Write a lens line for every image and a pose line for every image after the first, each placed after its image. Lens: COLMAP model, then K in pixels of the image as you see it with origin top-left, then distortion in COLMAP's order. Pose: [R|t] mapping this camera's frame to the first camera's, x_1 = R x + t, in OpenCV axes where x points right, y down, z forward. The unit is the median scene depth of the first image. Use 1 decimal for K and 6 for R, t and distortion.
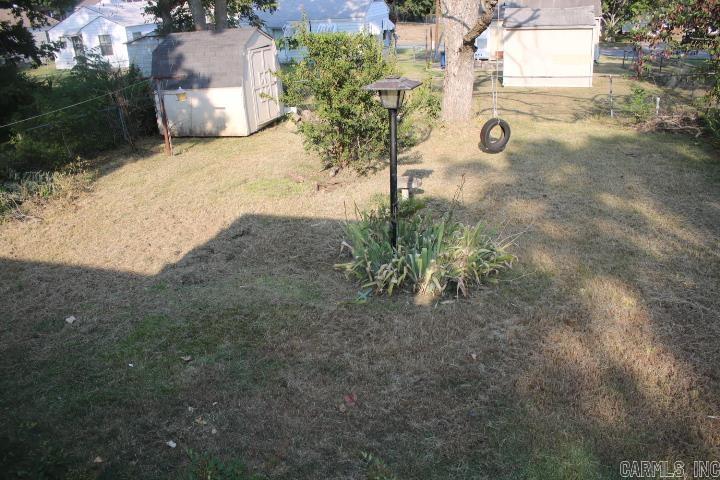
lens RADIAL K [[602.0, 0, 357.7], [0, 602.0, 238.7], [0, 0, 1]] dist [-0.148869, 0.117897]
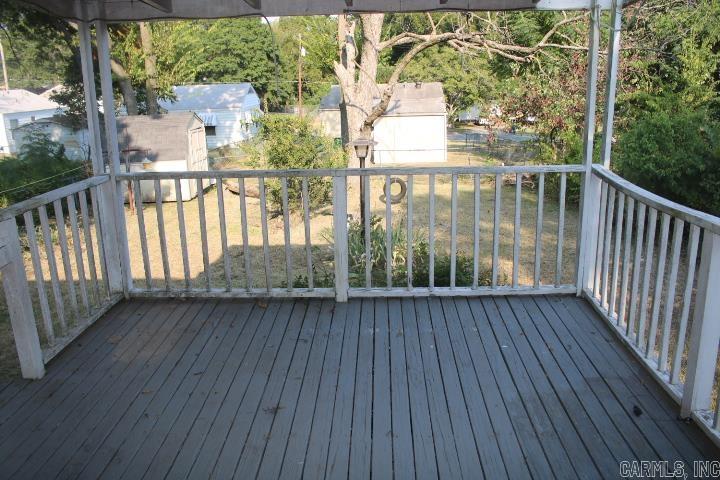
lens RADIAL K [[602.0, 0, 360.6], [0, 602.0, 241.5], [0, 0, 1]] dist [-0.148869, 0.117897]
pose [[0.968120, -0.040961, 0.247116, -0.148459], [0.075155, 0.988586, -0.130570, 0.091294], [-0.238948, 0.144979, 0.960148, -0.220761]]
